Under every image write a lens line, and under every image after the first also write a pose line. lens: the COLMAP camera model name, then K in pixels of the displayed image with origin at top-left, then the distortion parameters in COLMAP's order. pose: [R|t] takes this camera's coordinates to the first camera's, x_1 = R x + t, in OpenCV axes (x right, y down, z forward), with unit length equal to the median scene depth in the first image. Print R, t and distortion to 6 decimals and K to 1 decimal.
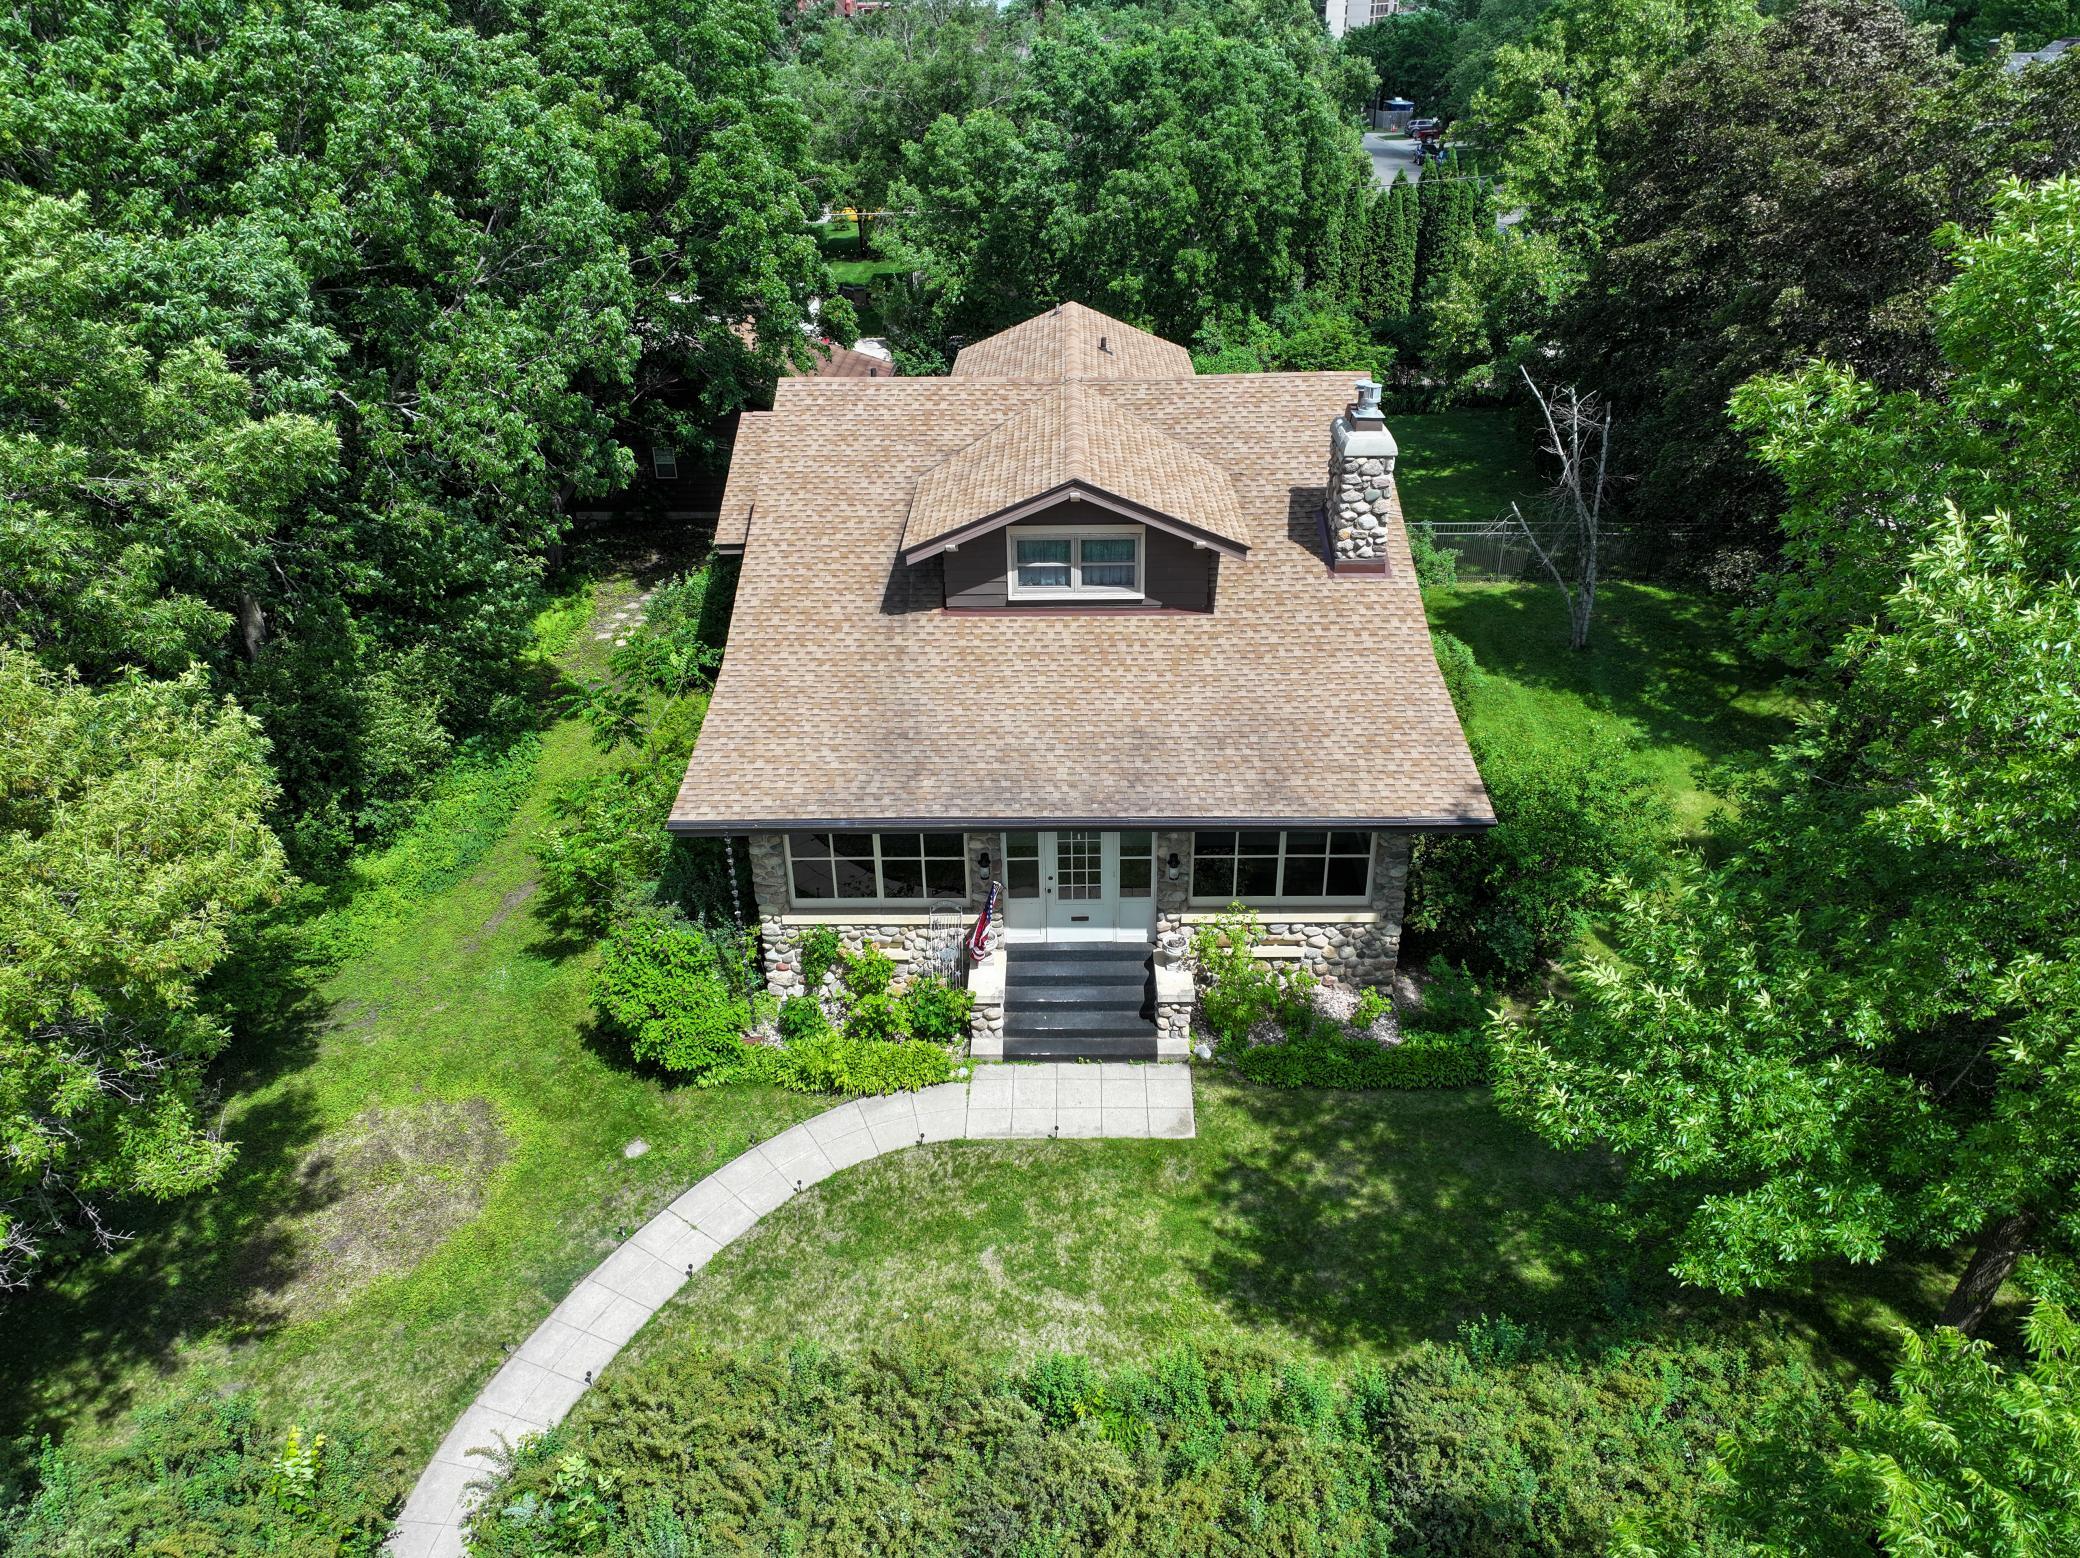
lens RADIAL K [[1621.2, 0, 1040.0], [0, 1621.2, 779.0], [0, 0, 1]] dist [0.007803, 0.002411]
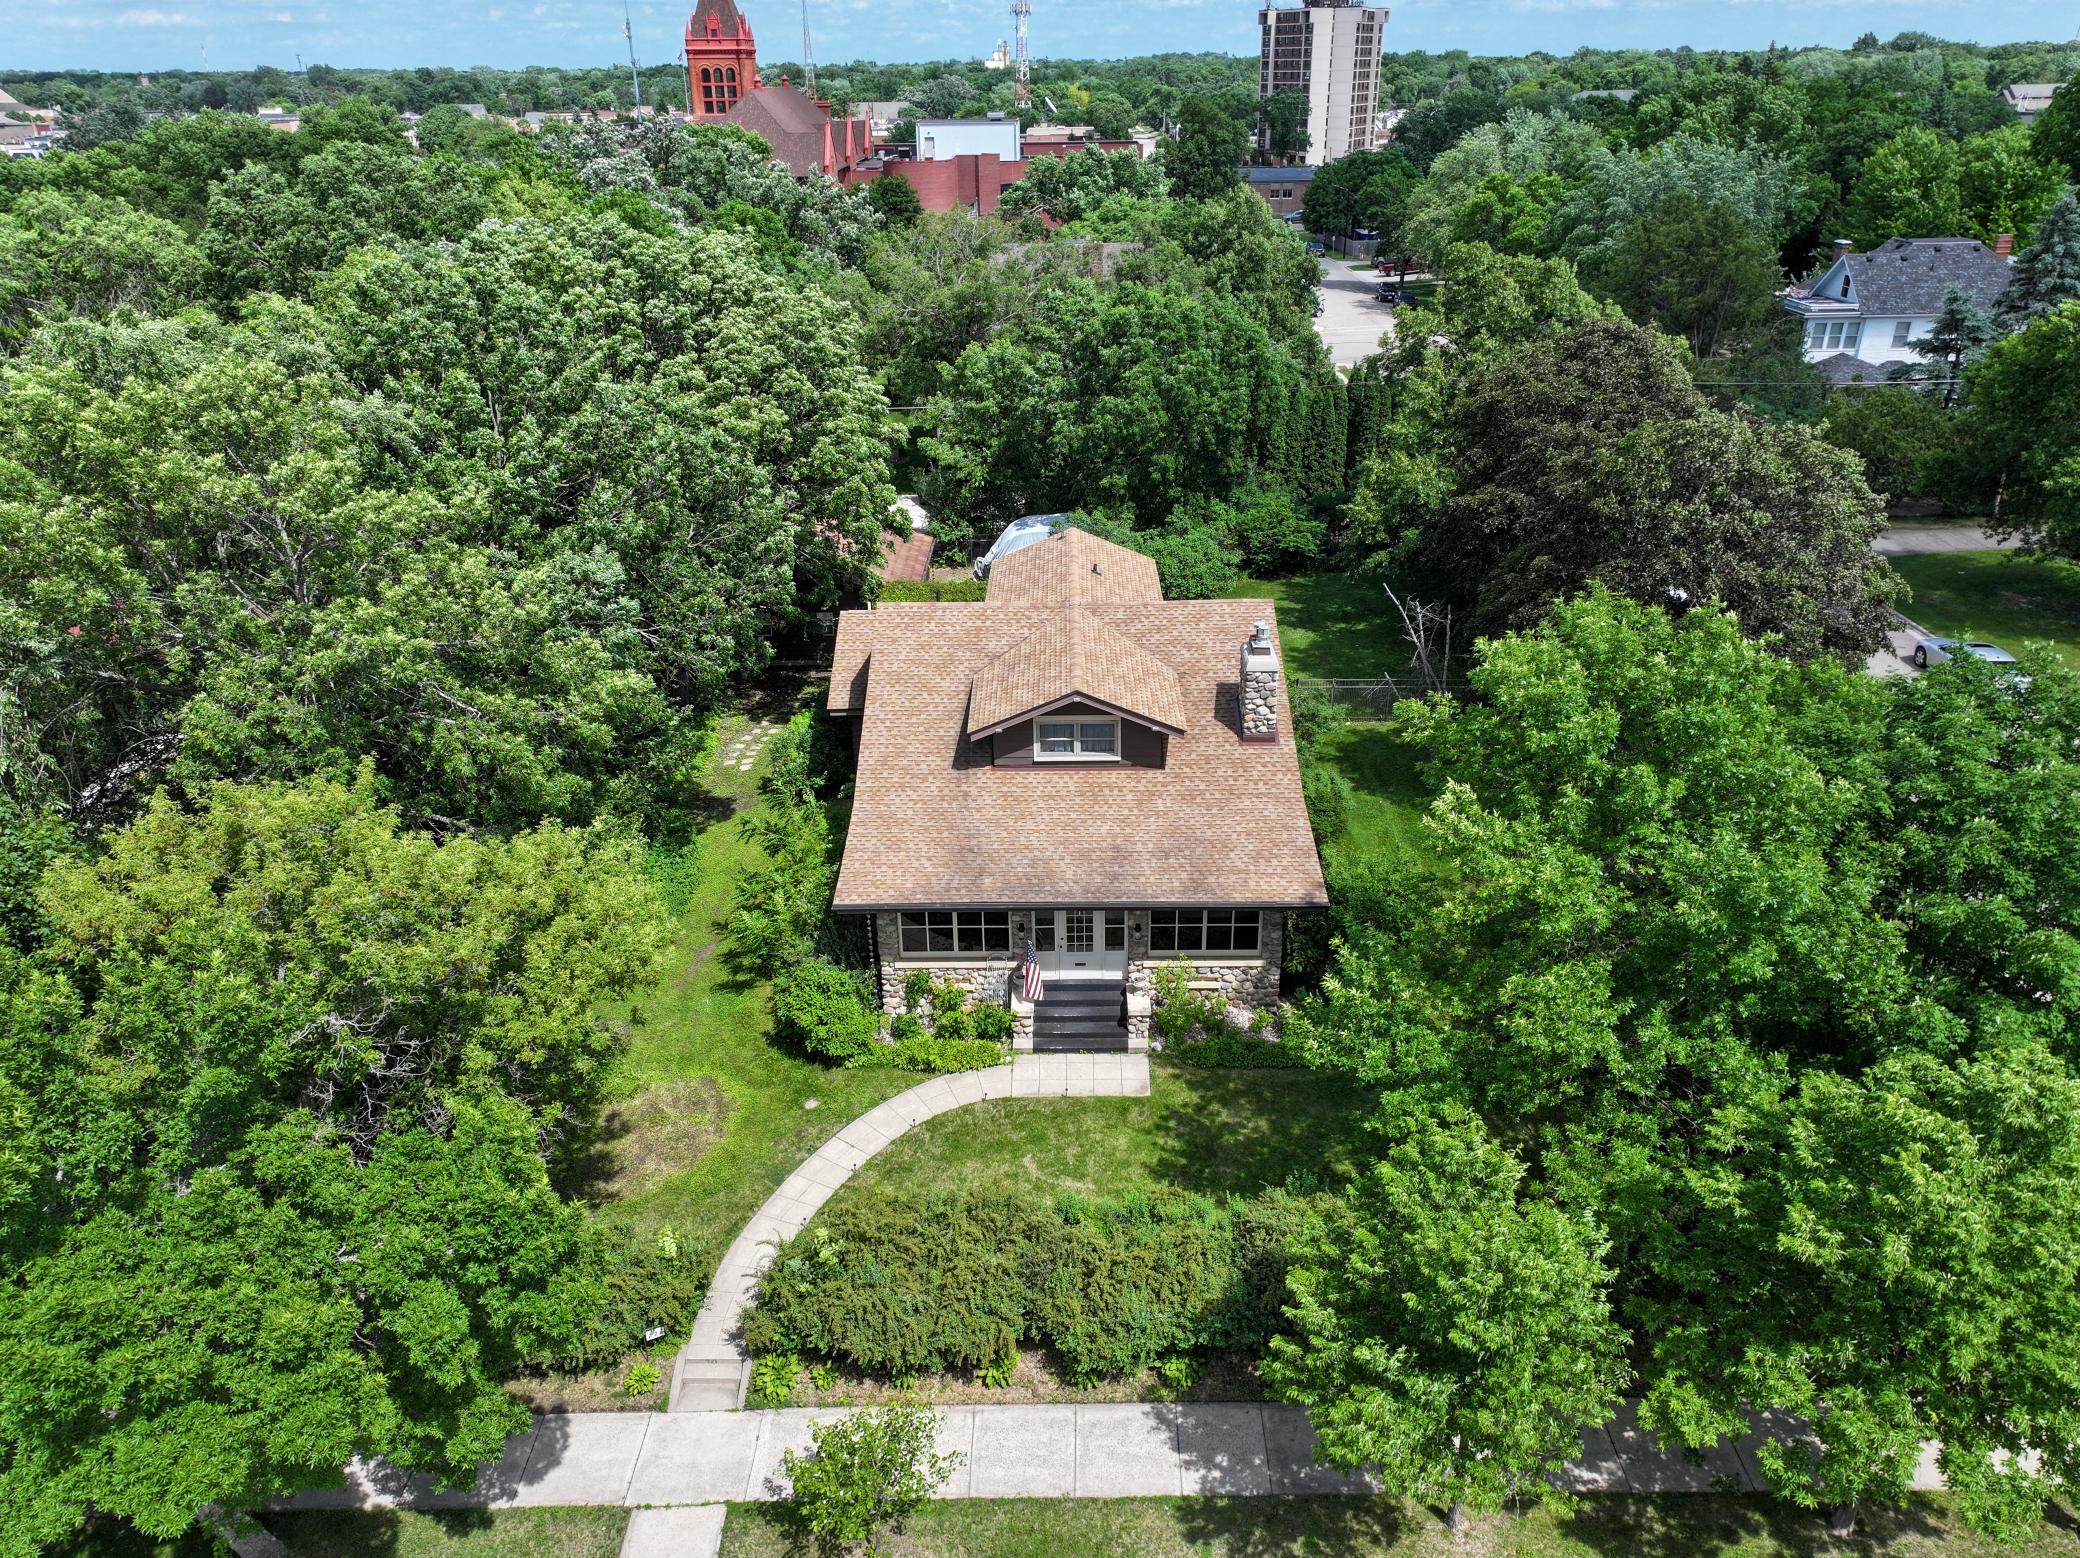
lens RADIAL K [[1431.1, 0, 1040.0], [0, 1431.1, 779.0], [0, 0, 1]] dist [0.000200, -0.000293]
pose [[0.999999, -0.000574, -0.001513, -0.013088], [0.000494, 0.998642, -0.052101, -0.023502], [0.001541, 0.052100, 0.998641, -0.429090]]
